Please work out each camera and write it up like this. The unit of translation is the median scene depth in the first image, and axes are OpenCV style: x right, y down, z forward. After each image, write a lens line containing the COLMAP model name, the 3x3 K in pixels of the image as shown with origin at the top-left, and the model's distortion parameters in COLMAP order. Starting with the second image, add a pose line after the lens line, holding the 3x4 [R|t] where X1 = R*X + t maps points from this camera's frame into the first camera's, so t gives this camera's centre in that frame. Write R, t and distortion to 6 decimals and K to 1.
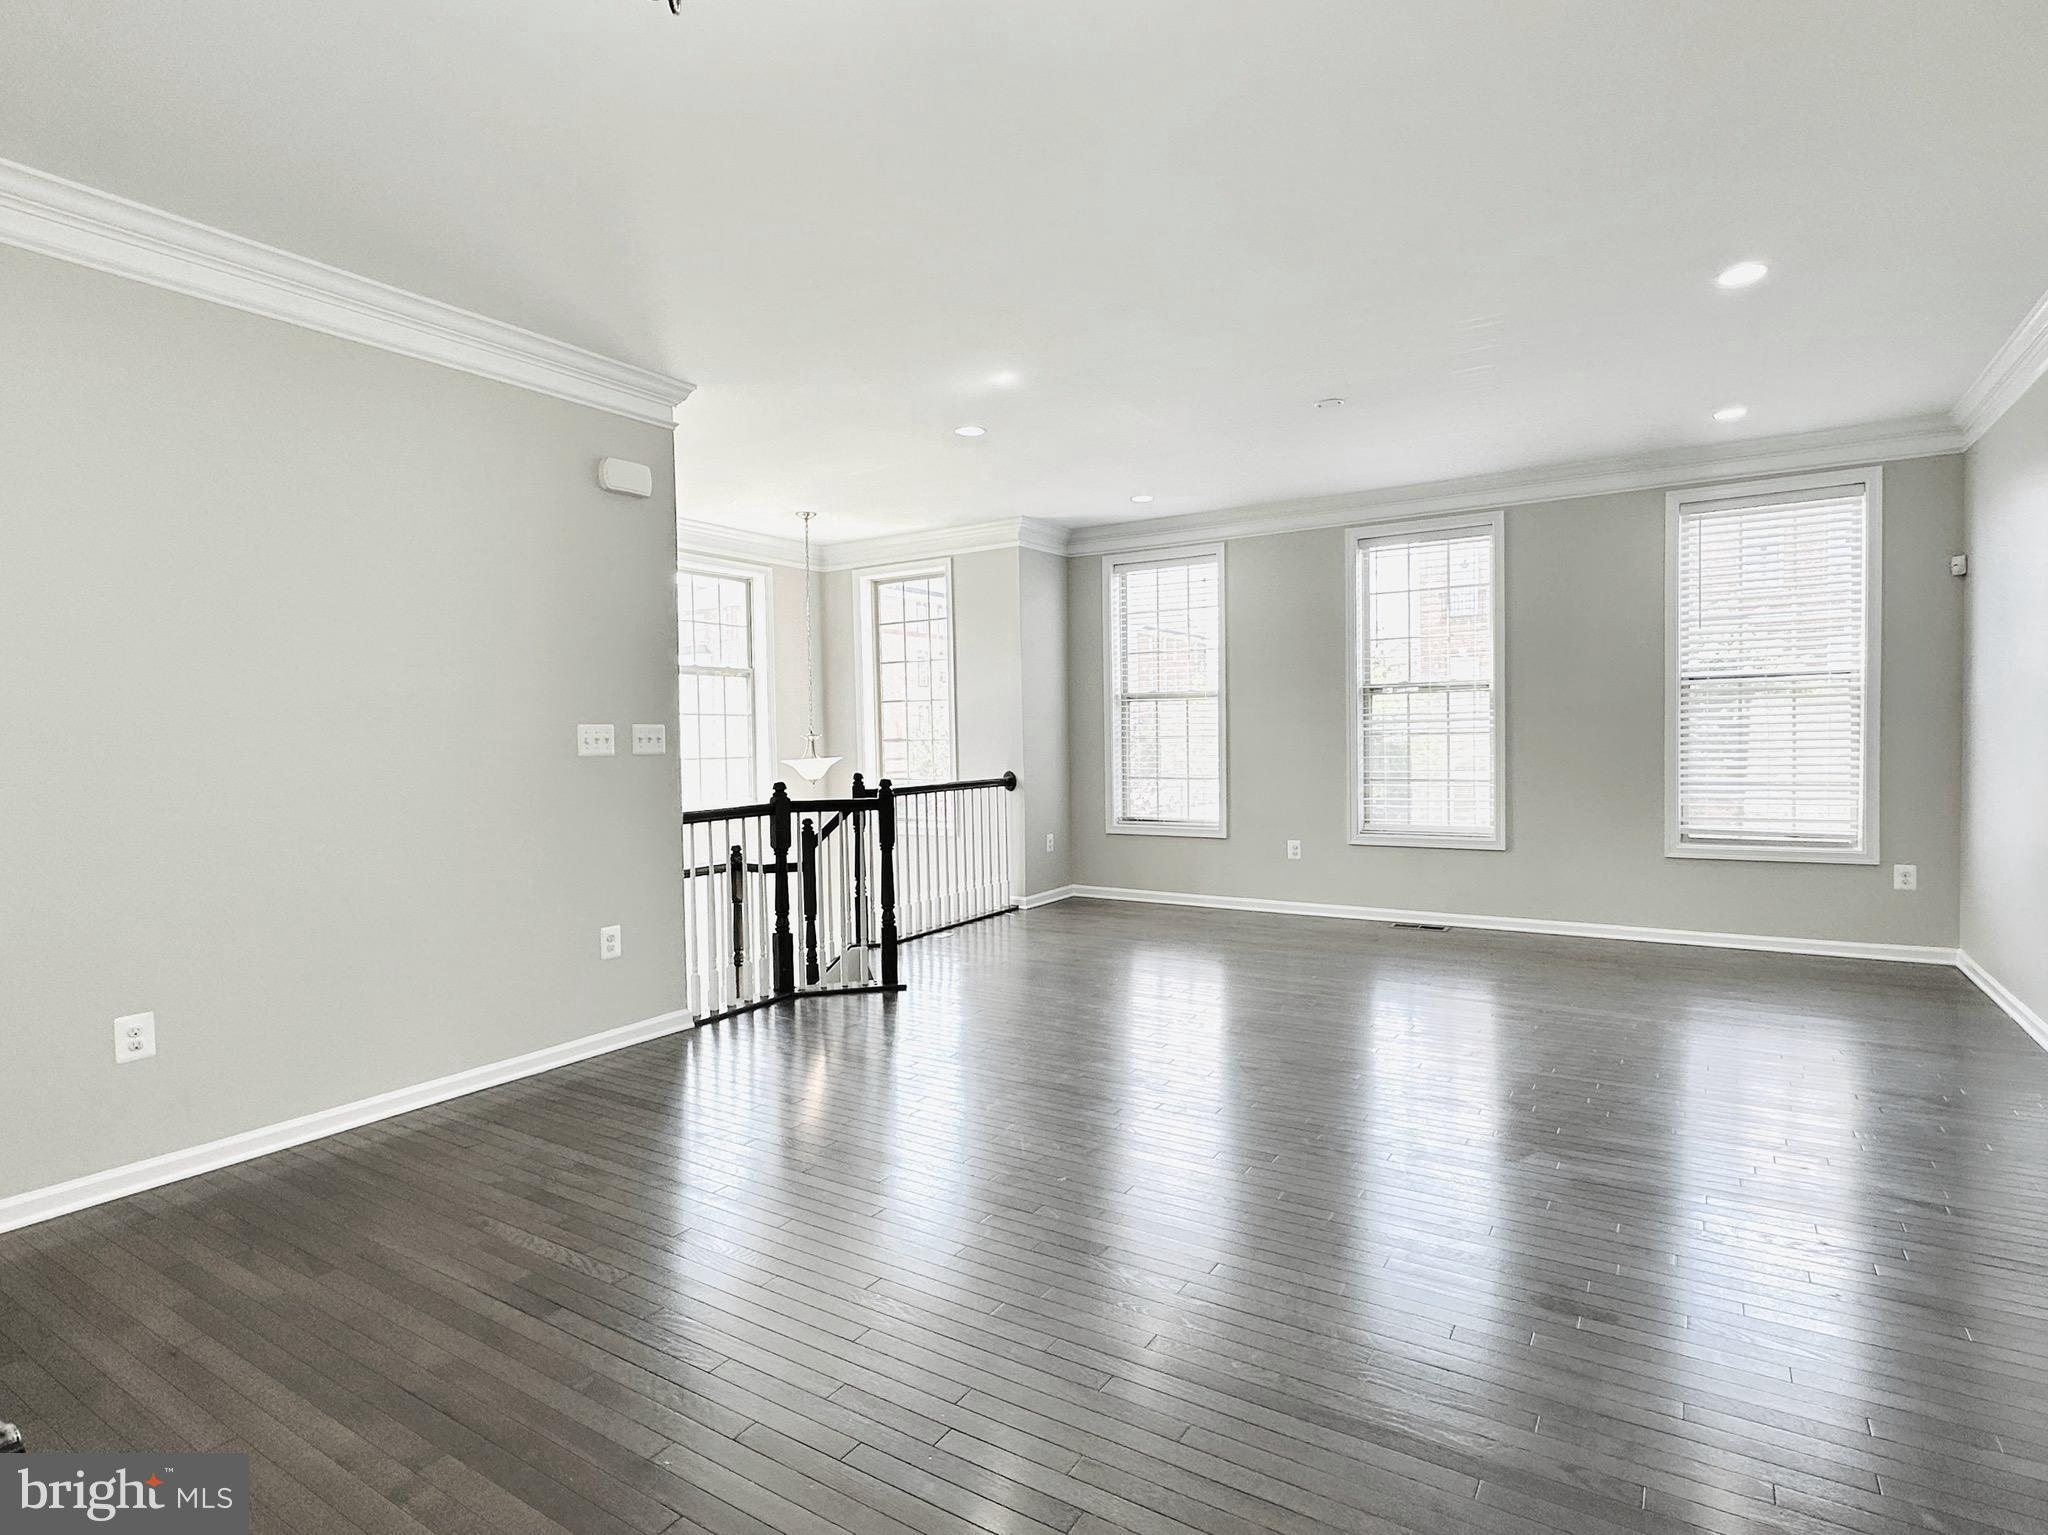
lens RADIAL K [[1066.4, 0, 1024.0], [0, 1066.4, 767.5], [0, 0, 1]] dist [0.000859, 0.000082]
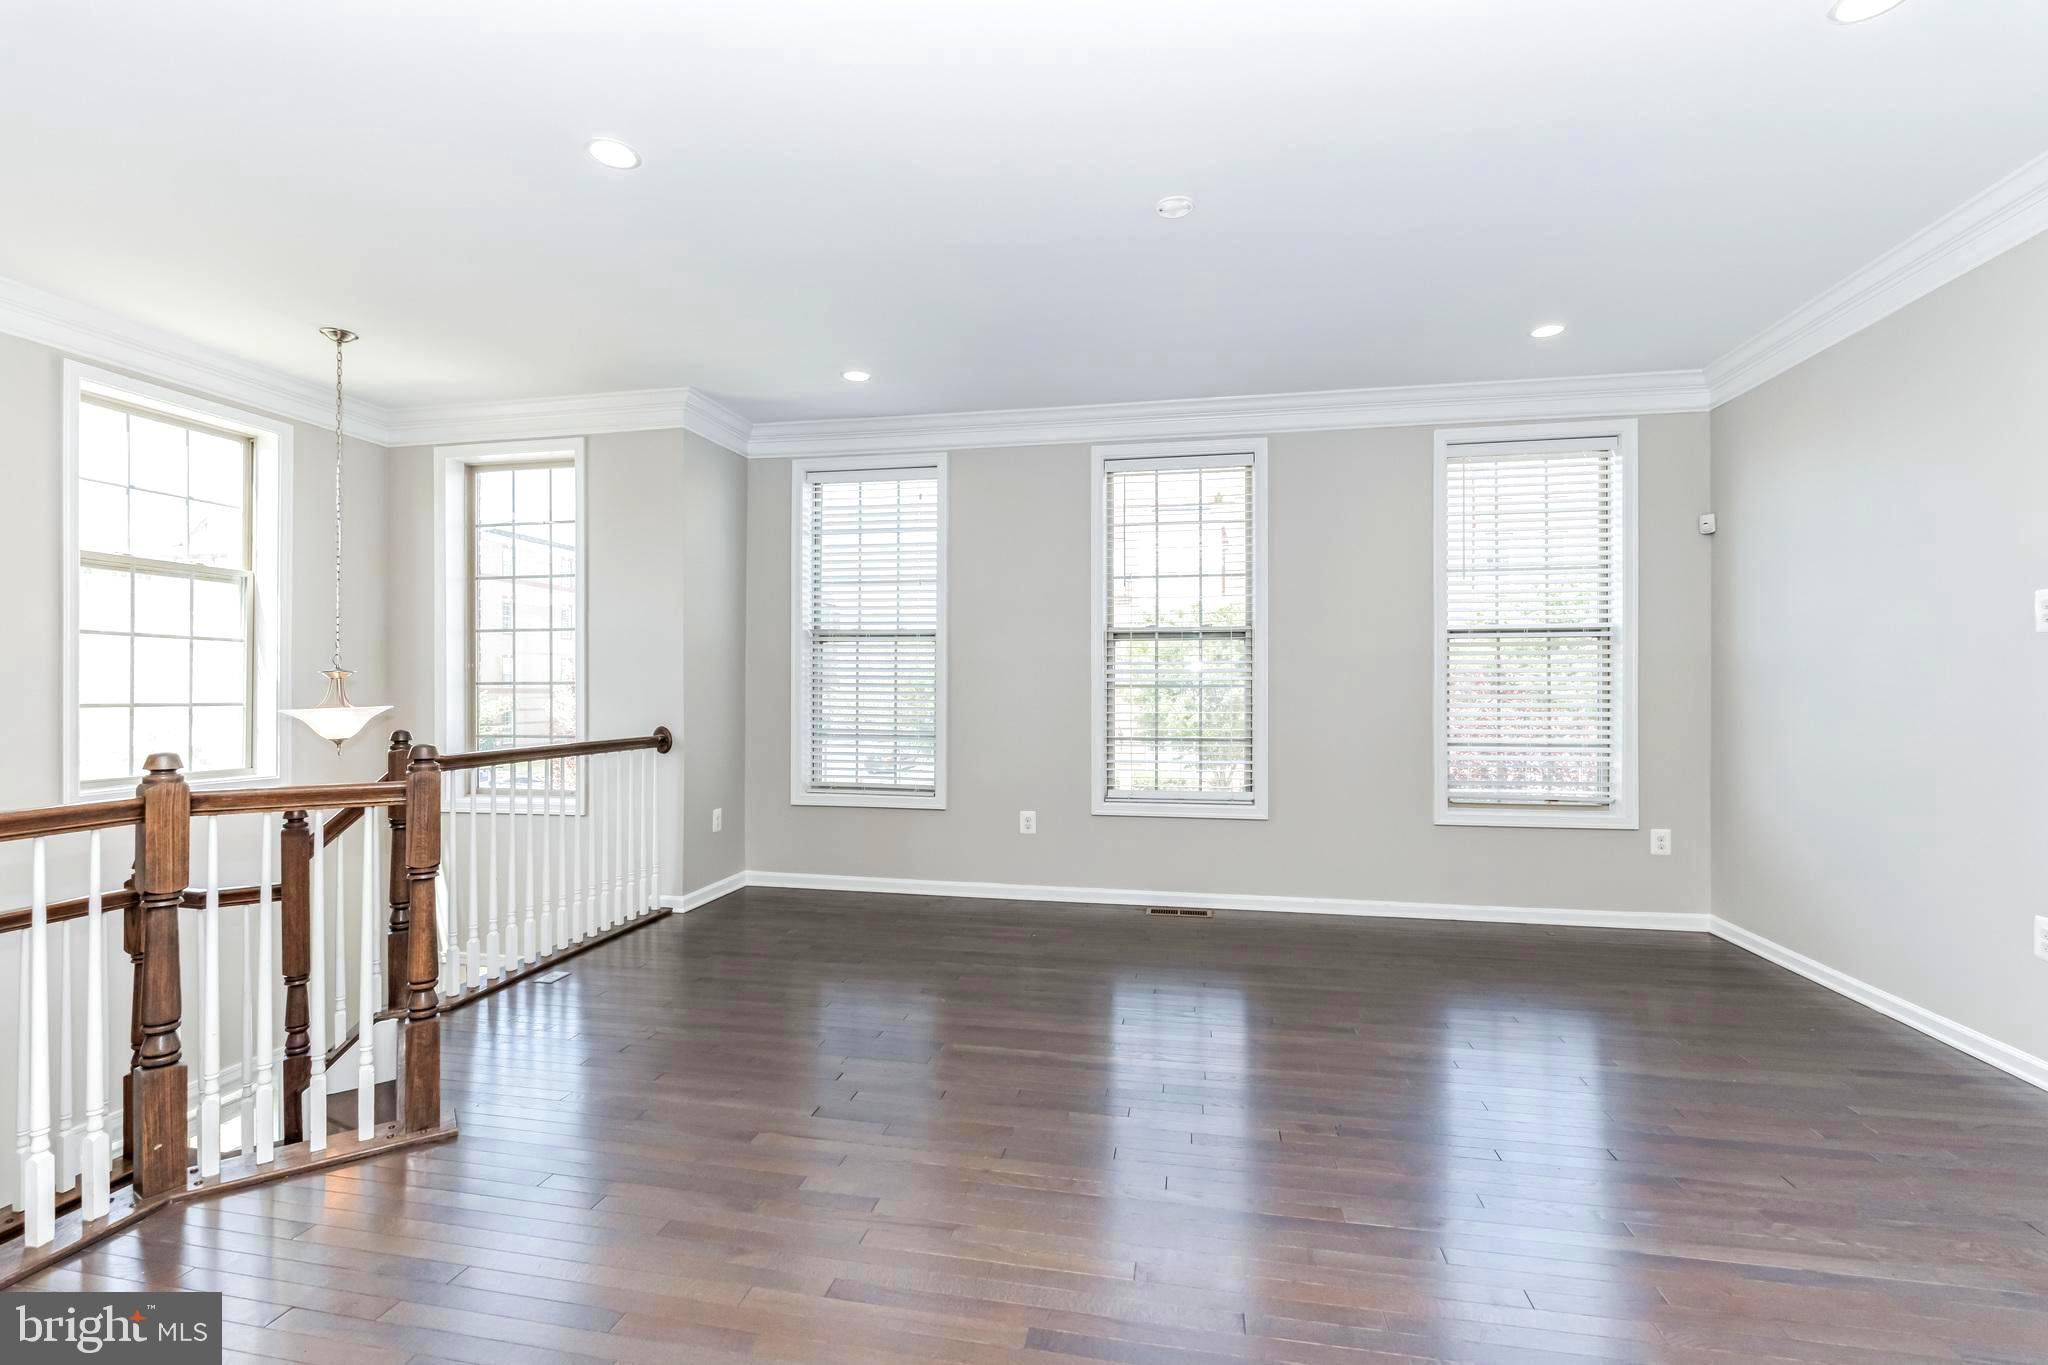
lens RADIAL K [[915.5, 0, 1024.0], [0, 915.5, 682.5], [0, 0, 1]] dist [-0.002147, -0.000173]
pose [[0.929600, 0.021115, 0.367965, -0.015147], [-0.006410, 0.999133, -0.041140, -0.002573], [-0.368515, 0.035885, 0.928929, 0.316534]]
